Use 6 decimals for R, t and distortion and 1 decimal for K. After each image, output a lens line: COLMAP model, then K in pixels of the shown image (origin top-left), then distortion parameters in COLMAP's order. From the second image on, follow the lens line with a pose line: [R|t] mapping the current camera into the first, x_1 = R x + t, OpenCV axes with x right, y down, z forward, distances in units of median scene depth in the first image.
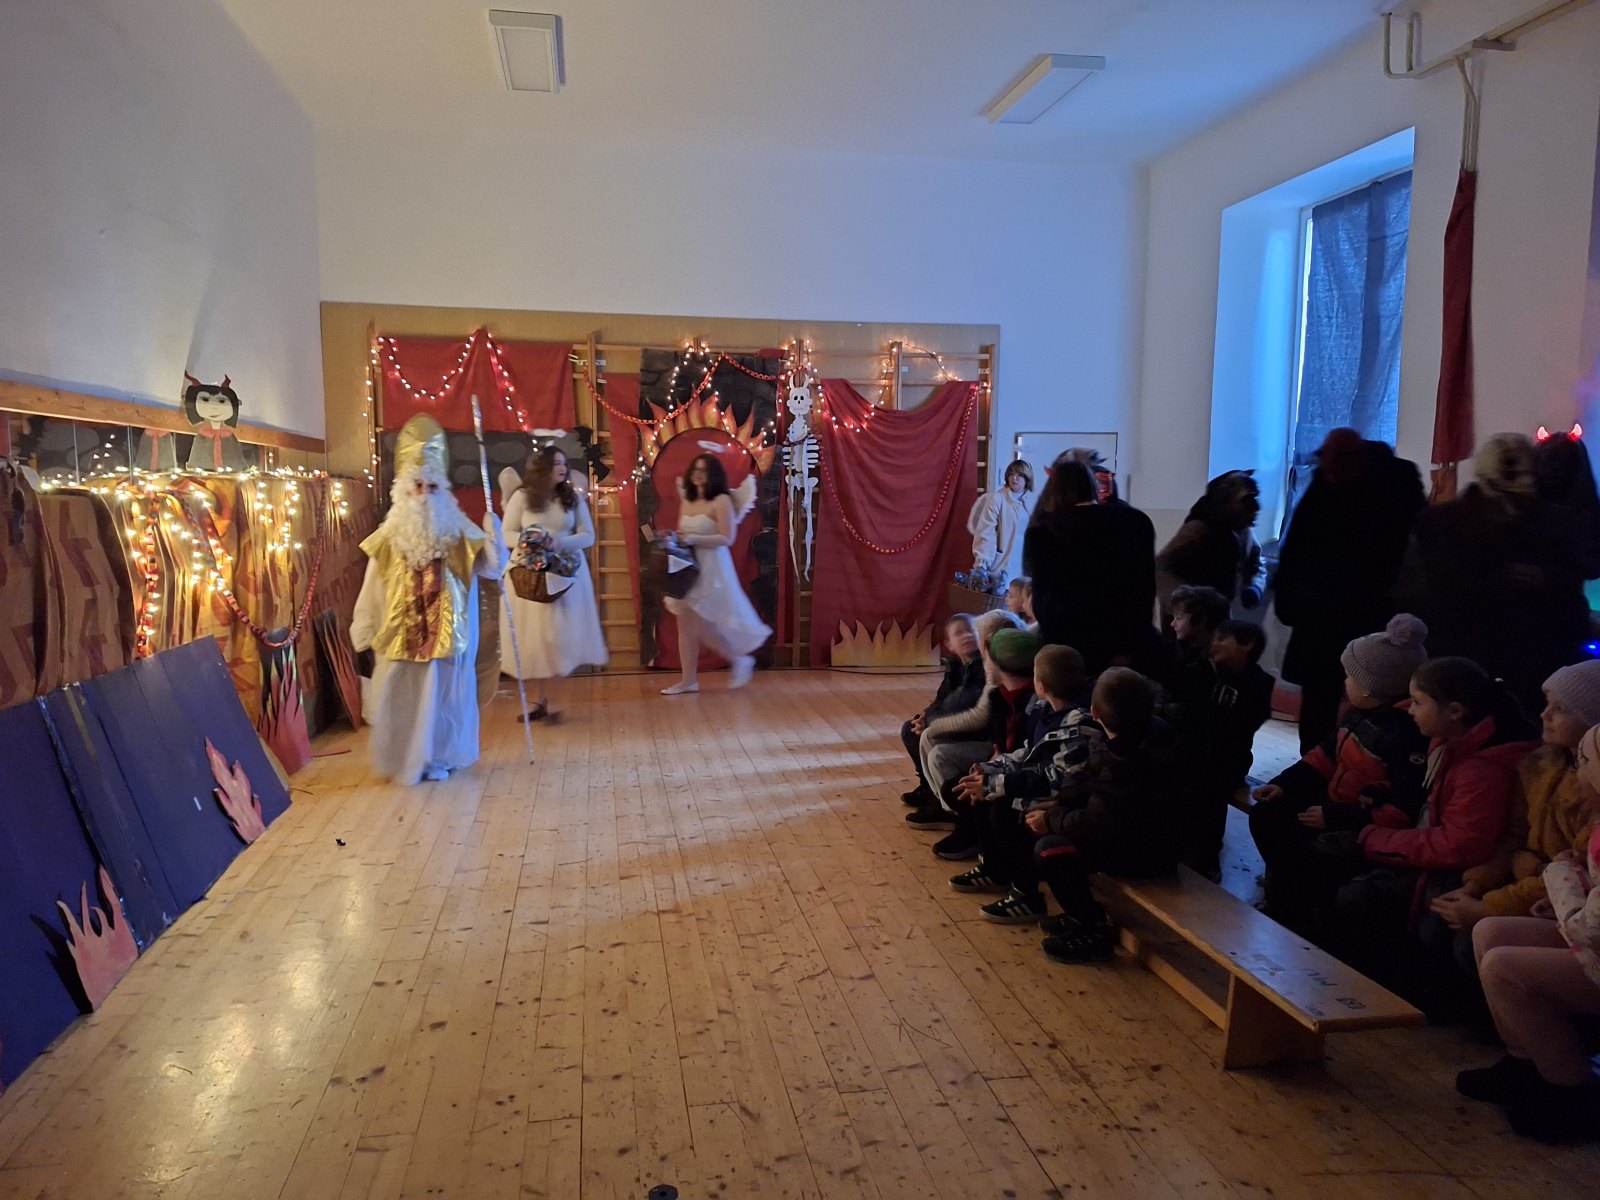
lens RADIAL K [[1107.8, 0, 798.7], [0, 1107.8, 626.4], [0, 0, 1]] dist [0.035641, -0.042337]
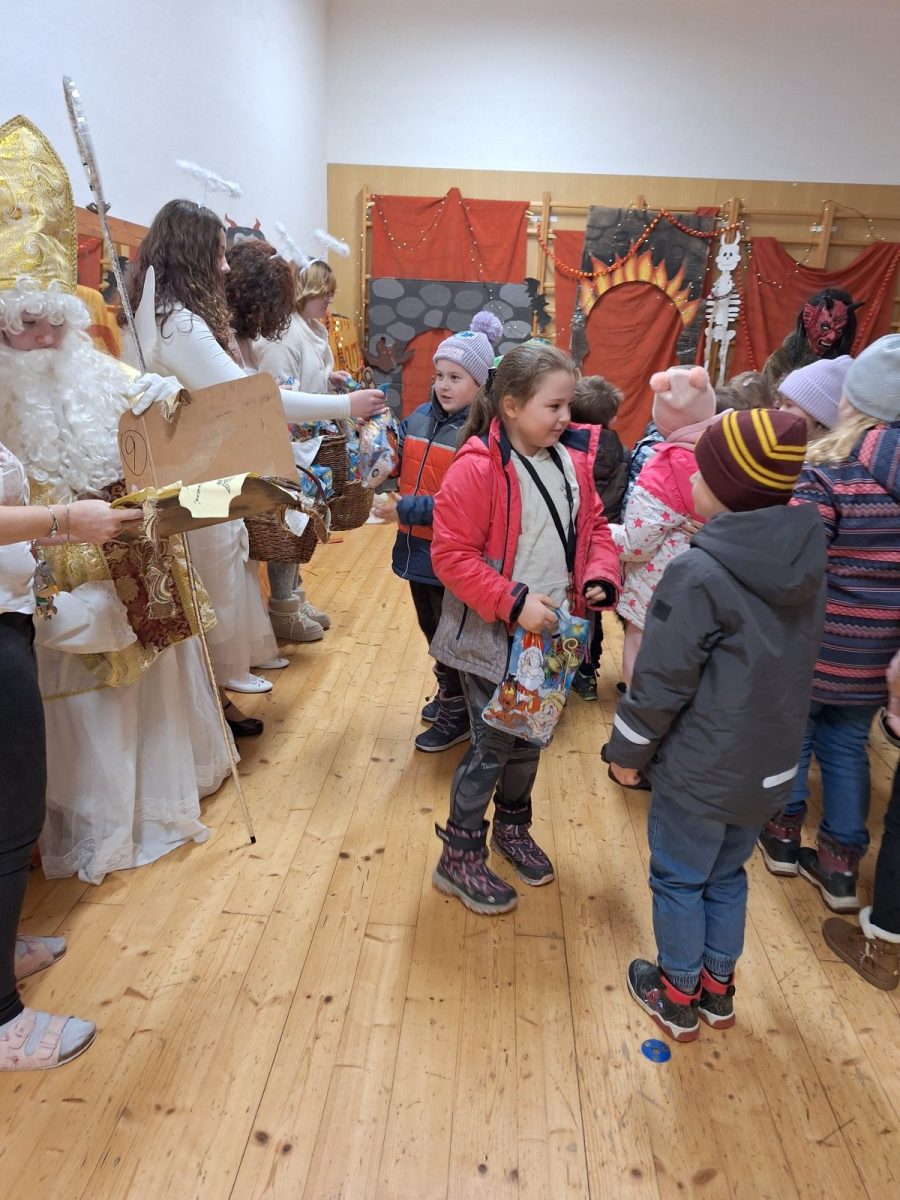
lens RADIAL K [[830.9, 0, 454.1], [0, 830.9, 611.0], [0, 0, 1]] dist [0.035641, -0.042337]
pose [[0.970819, 0.110229, -0.212980, -0.067604], [-0.068263, 0.978384, 0.195206, -0.004730], [0.229894, -0.174971, 0.957358, 0.112605]]
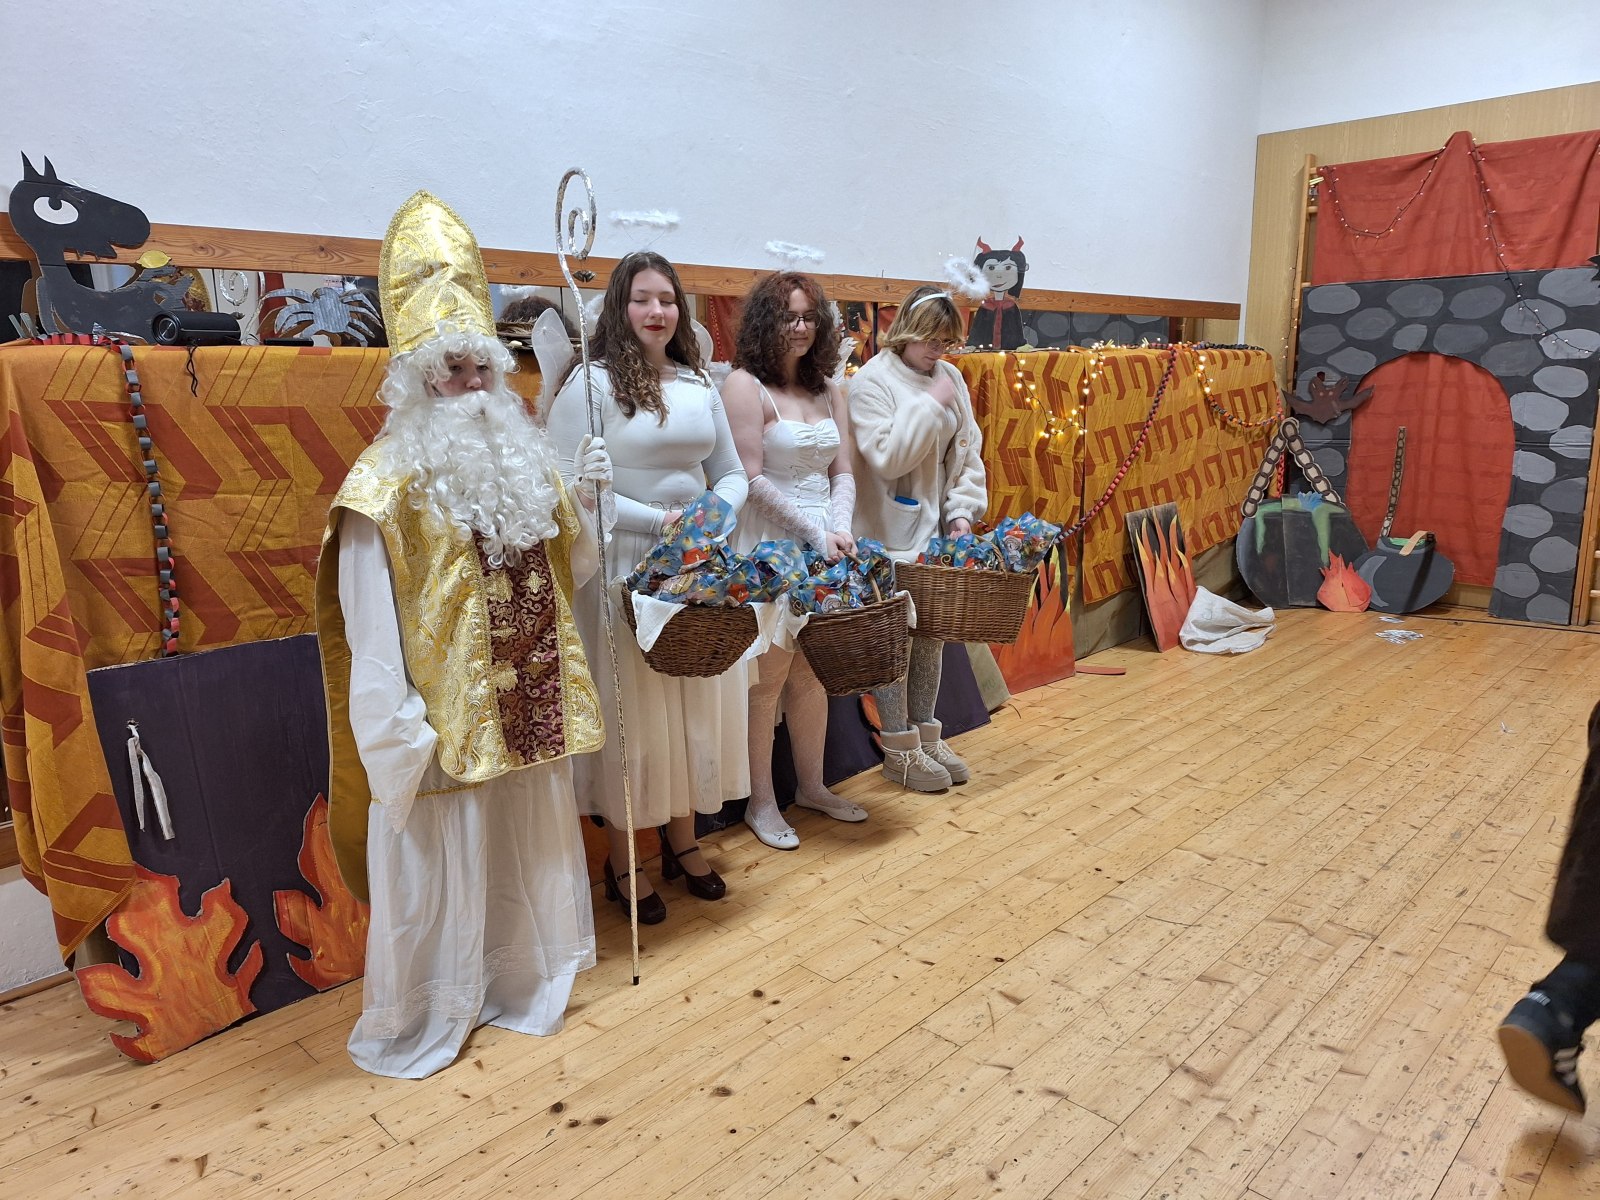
lens RADIAL K [[1107.8, 0, 791.1], [0, 1107.8, 604.1], [0, 0, 1]] dist [0.035641, -0.042337]
pose [[0.573966, 0.151733, -0.804699, 0.124266], [-0.078034, 0.988346, 0.130702, -0.032492], [0.815153, -0.012225, 0.579117, 0.299129]]
